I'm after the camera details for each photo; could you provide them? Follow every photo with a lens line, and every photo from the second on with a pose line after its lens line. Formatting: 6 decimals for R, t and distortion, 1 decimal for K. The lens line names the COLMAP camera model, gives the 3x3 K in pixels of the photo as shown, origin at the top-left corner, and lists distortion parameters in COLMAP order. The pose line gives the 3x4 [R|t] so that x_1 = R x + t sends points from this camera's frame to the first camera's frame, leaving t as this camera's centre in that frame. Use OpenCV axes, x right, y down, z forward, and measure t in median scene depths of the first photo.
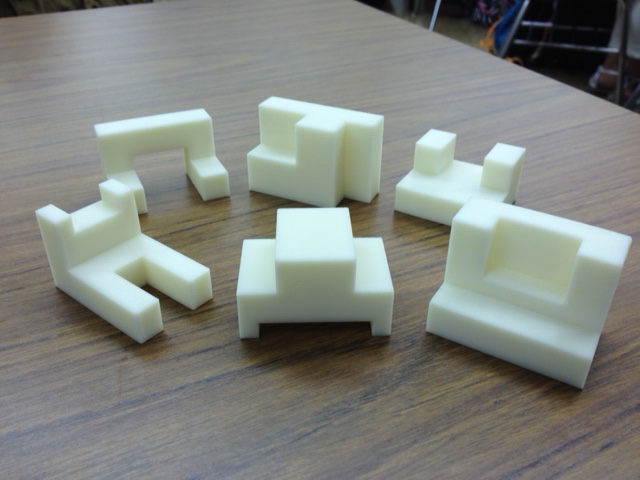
lens RADIAL K [[618.6, 0, 319.0], [0, 618.6, 233.6], [0, 0, 1]] dist [0.001308, 0.000000]
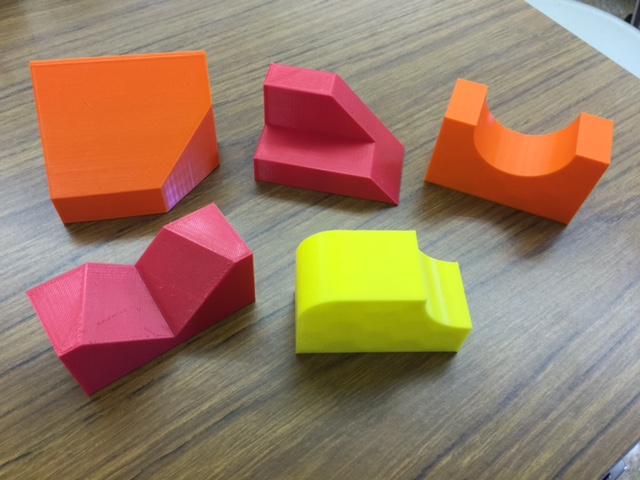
lens RADIAL K [[548.4, 0, 321.0], [0, 548.4, 237.2], [0, 0, 1]] dist [0.082090, -0.125588]
pose [[0.986056, -0.091259, 0.139163, 0.070202], [0.030088, 0.920212, 0.390262, -0.107380], [-0.163674, -0.380633, 0.910126, -0.319510]]
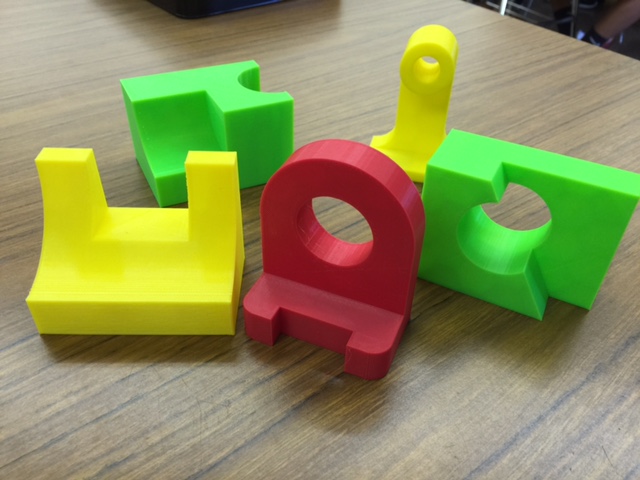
lens RADIAL K [[548.4, 0, 318.0], [0, 548.4, 240.4], [0, 0, 1]] dist [0.082090, -0.125588]
pose [[0.984248, -0.090682, 0.151764, -0.328567], [0.071649, 0.989376, 0.126497, 0.198447], [-0.161623, -0.113631, 0.980289, -0.508291]]
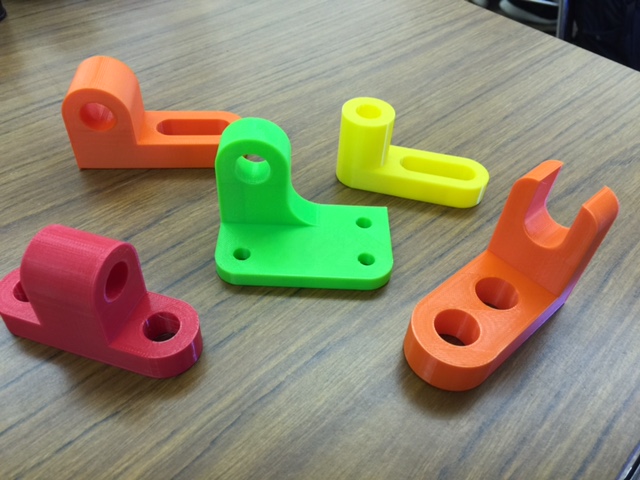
lens RADIAL K [[548.4, 0, 319.3], [0, 548.4, 238.8], [0, 0, 1]] dist [0.082090, -0.125588]
pose [[0.954792, -0.173579, 0.241333, -0.110160], [0.112826, 0.962674, 0.246026, 0.069697], [-0.275030, -0.207675, 0.938738, -0.359607]]
